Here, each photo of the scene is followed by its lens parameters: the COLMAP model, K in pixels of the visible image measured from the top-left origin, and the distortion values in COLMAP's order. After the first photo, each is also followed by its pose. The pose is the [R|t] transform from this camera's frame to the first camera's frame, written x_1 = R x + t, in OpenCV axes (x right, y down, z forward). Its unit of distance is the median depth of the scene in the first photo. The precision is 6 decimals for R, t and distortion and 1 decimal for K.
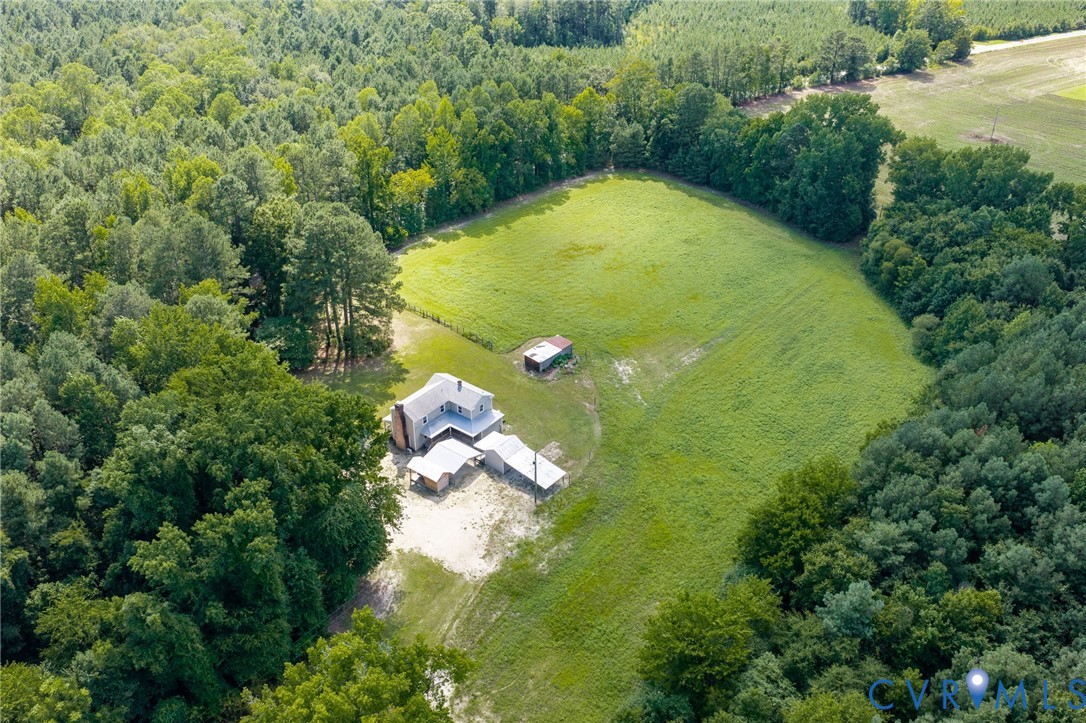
lens RADIAL K [[897.4, 0, 543.2], [0, 897.4, 361.0], [0, 0, 1]] dist [0.002260, -0.017478]
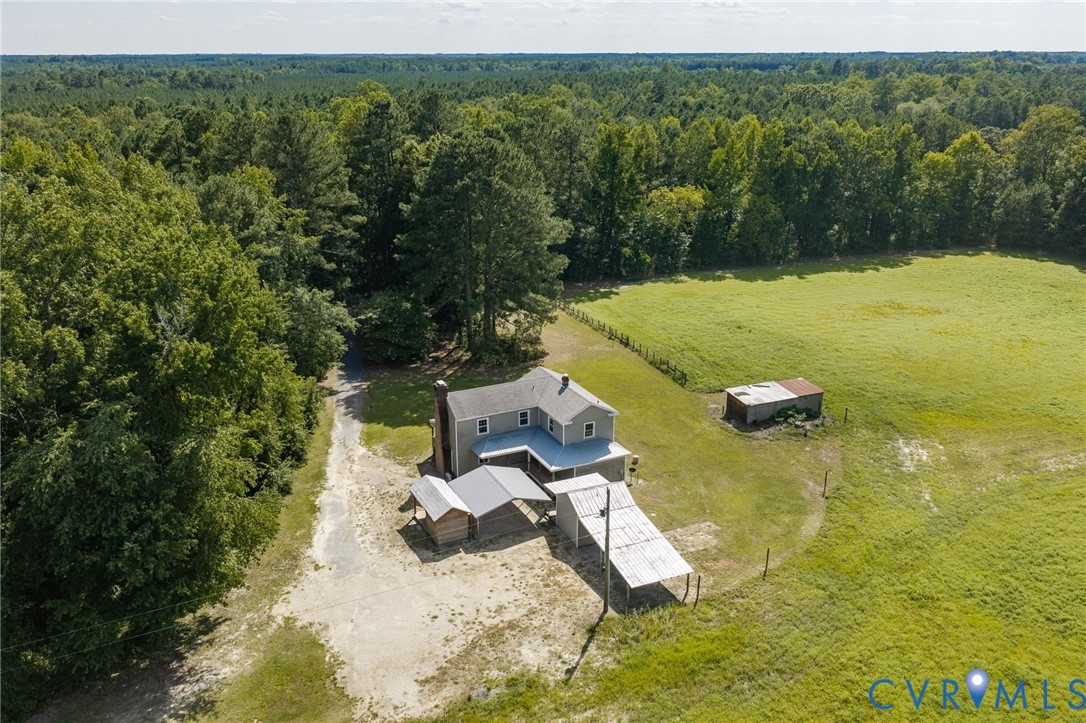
lens RADIAL K [[897.4, 0, 542.1], [0, 897.4, 362.5], [0, 0, 1]] dist [0.002260, -0.017478]
pose [[0.894938, 0.141812, -0.423054, 0.113306], [-0.229616, 0.959338, -0.164156, 0.096945], [0.382573, 0.244049, 0.891110, 0.450184]]
